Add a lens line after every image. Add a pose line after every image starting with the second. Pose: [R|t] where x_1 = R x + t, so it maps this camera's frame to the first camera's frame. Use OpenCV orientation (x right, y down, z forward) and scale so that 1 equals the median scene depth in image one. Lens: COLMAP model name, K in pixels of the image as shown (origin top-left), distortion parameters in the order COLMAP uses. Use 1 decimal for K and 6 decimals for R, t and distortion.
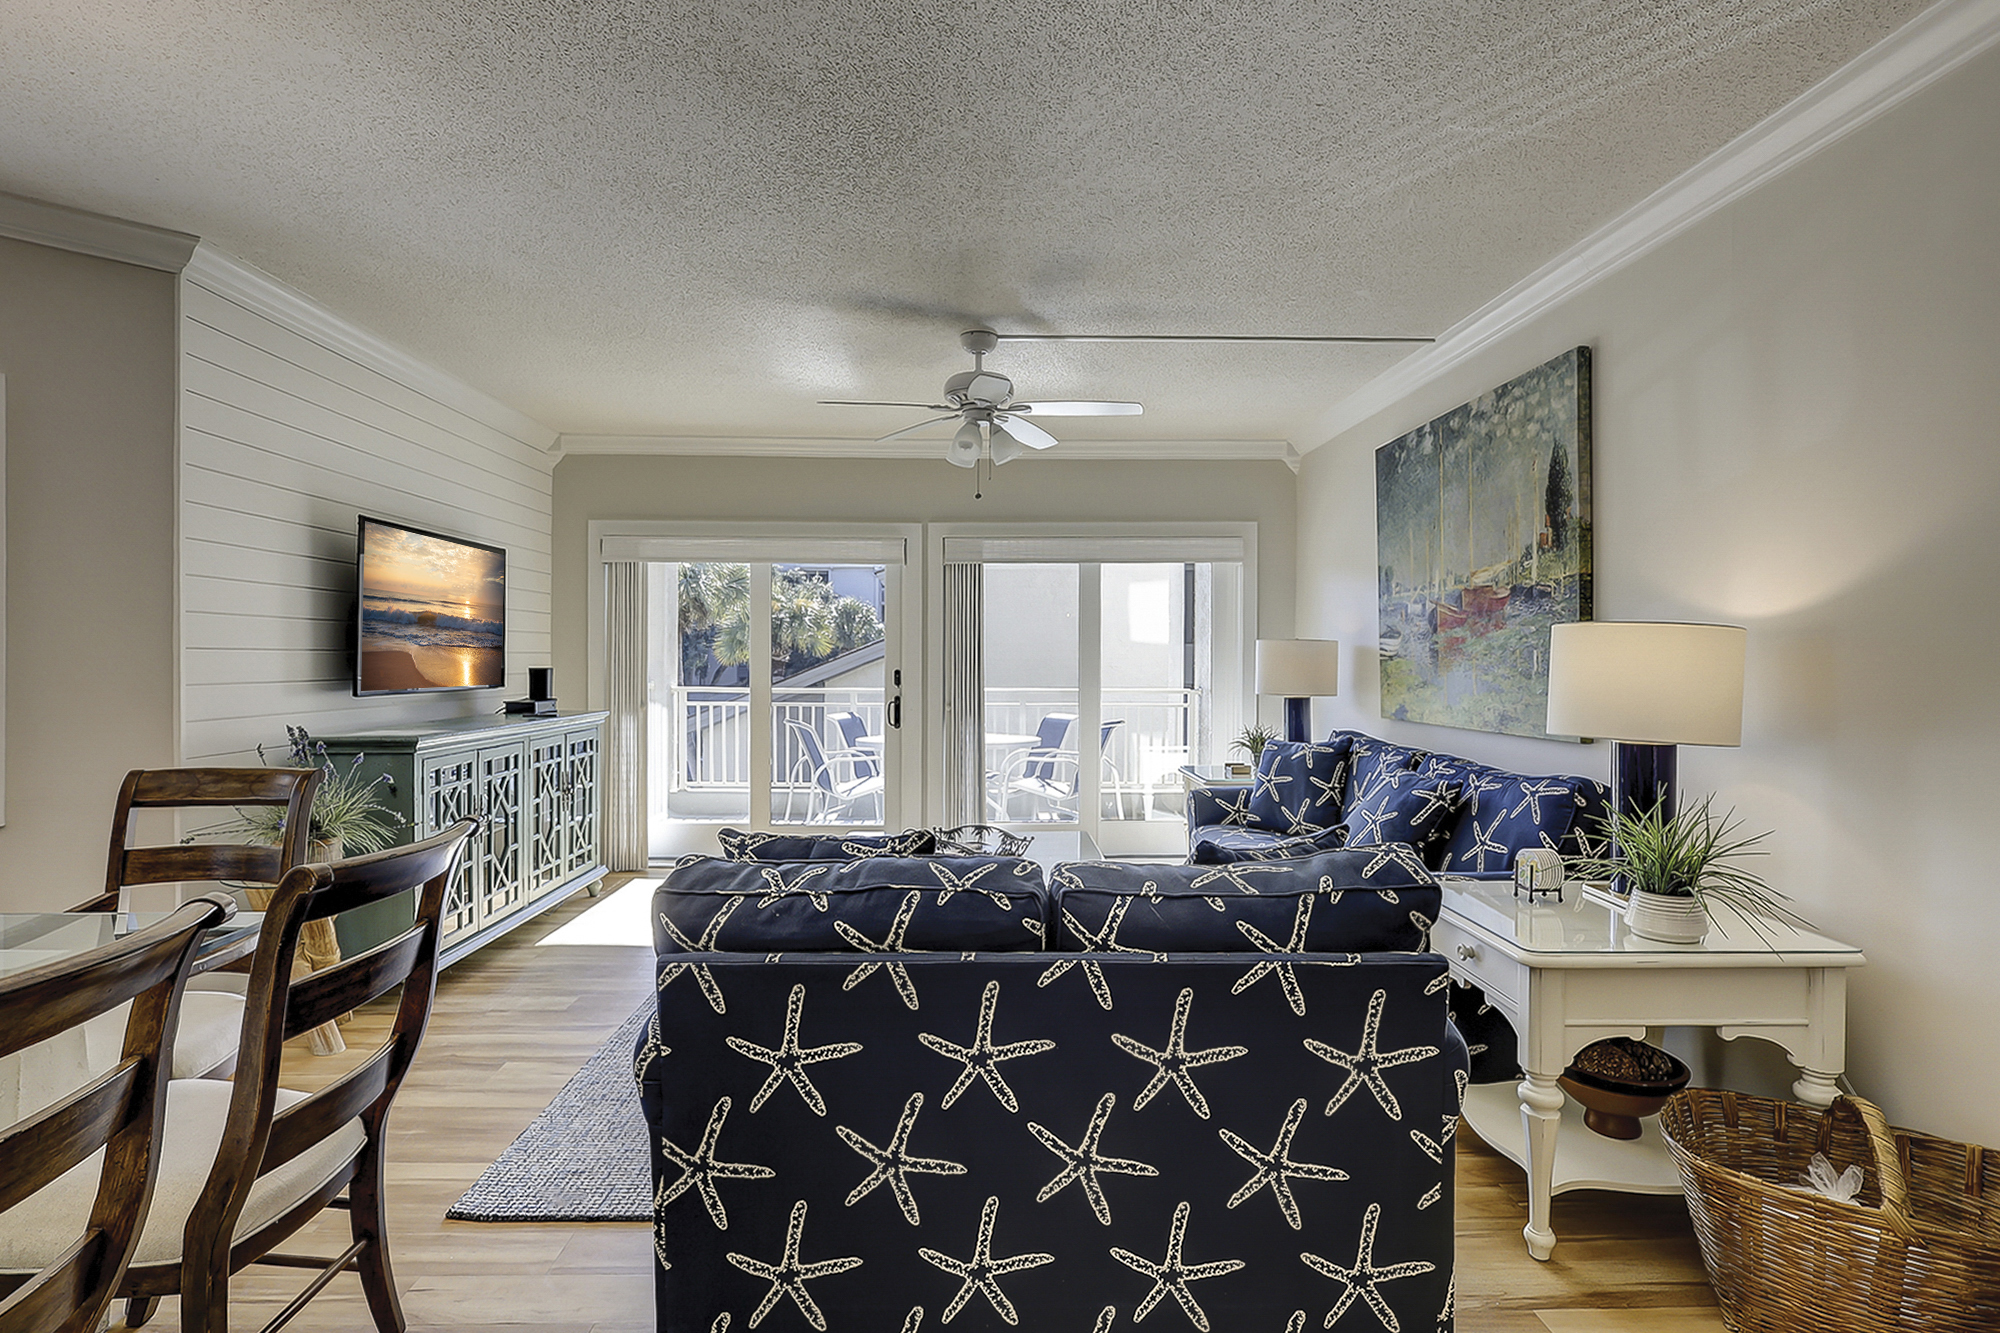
lens RADIAL K [[990.9, 0, 991.3], [0, 990.9, 647.4], [0, 0, 1]] dist [-0.004439, -0.000962]
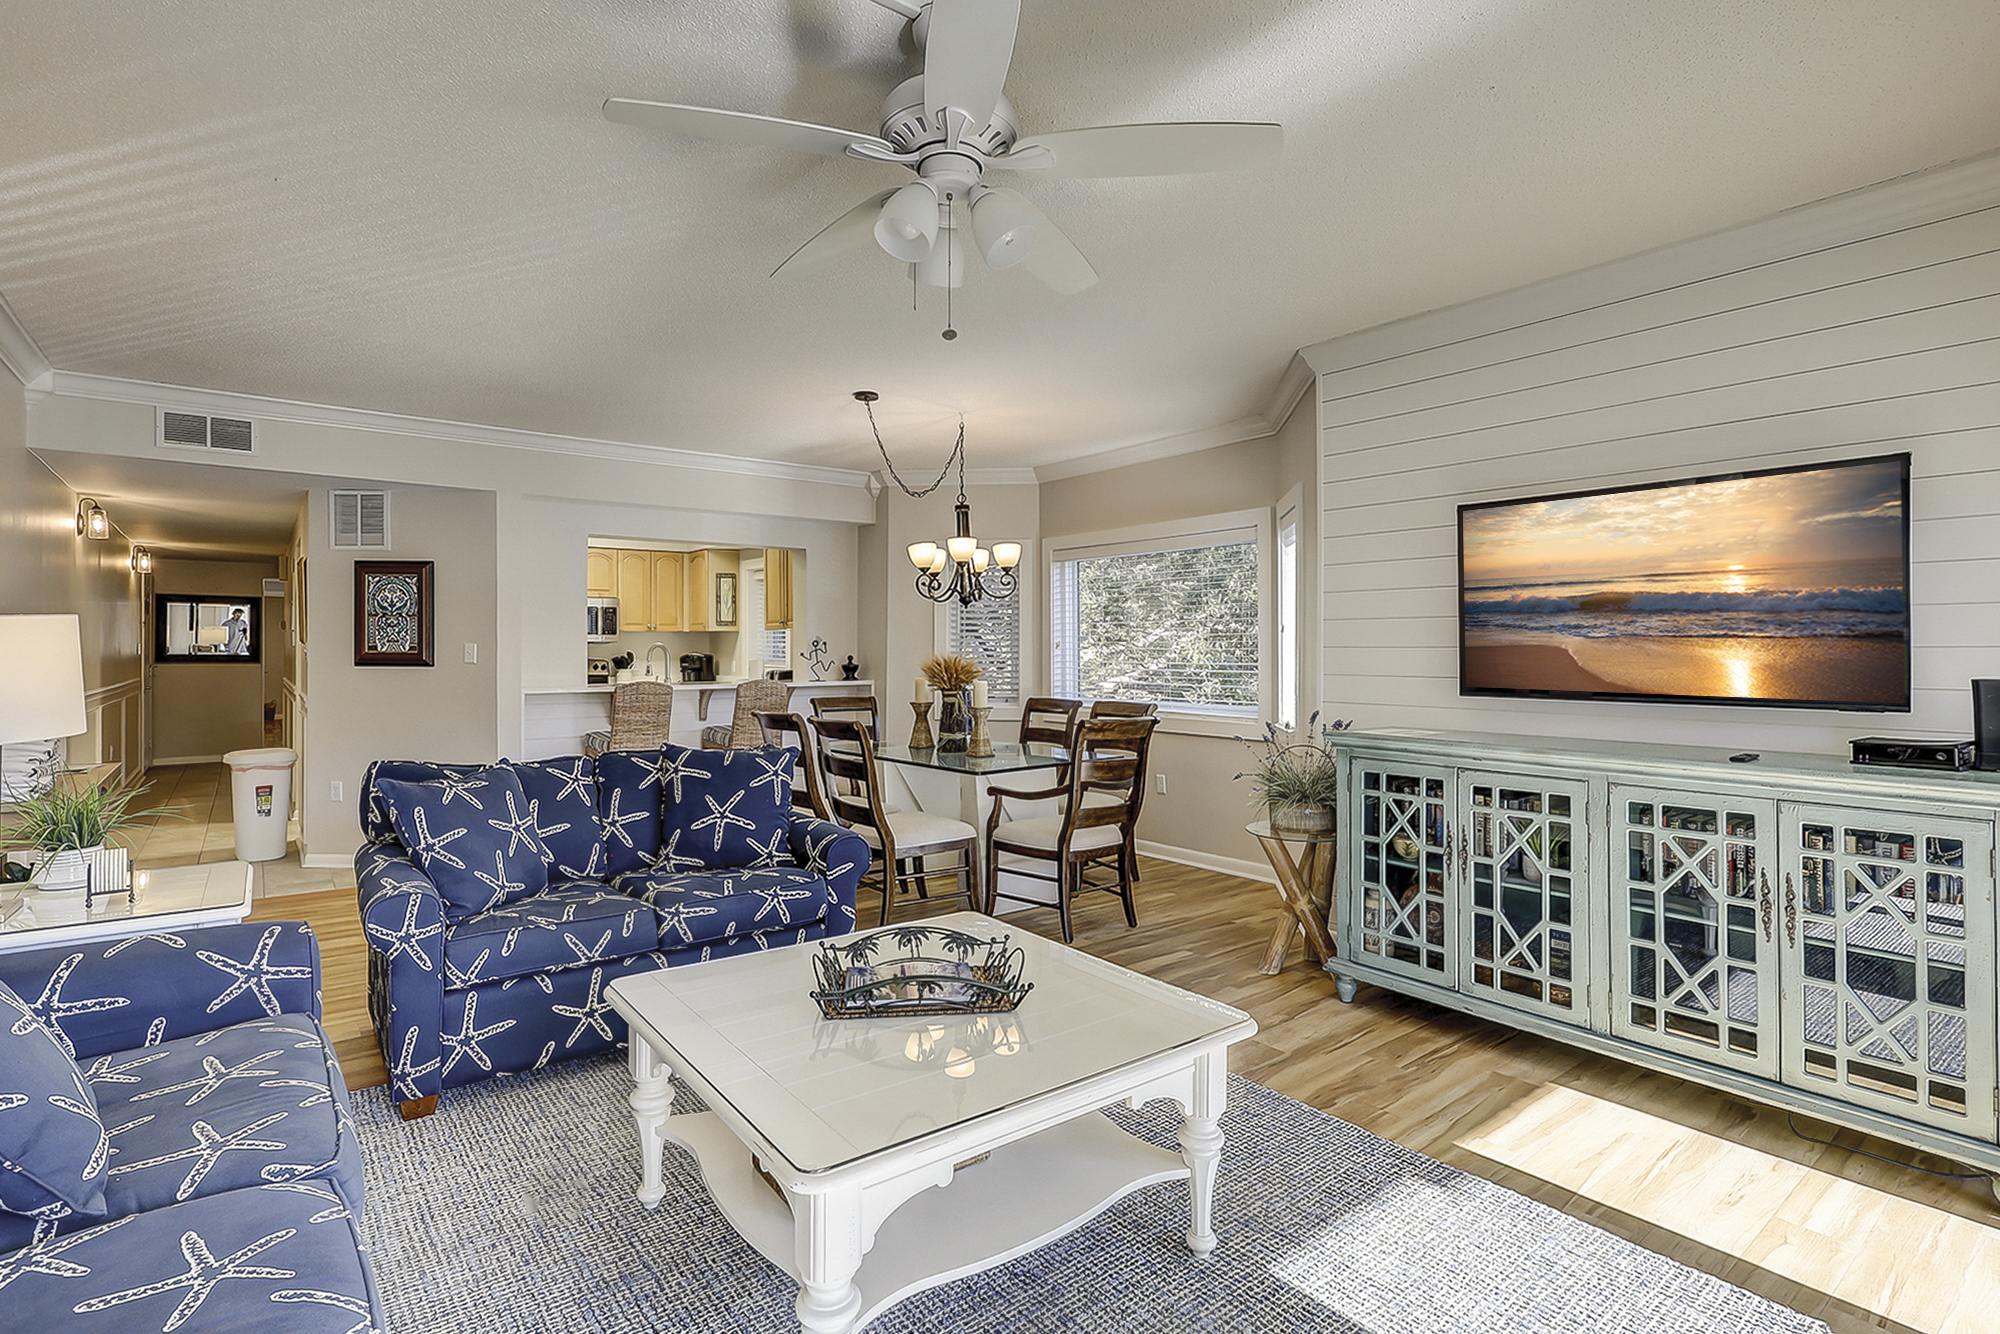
lens RADIAL K [[950.7, 0, 994.7], [0, 950.7, 648.7], [0, 0, 1]] dist [0.000768, 0.000442]
pose [[-0.821257, -0.001878, -0.570555, 0.258243], [0.005019, 0.999932, -0.010516, 0.013362], [0.570536, -0.011500, -0.821192, 1.438558]]
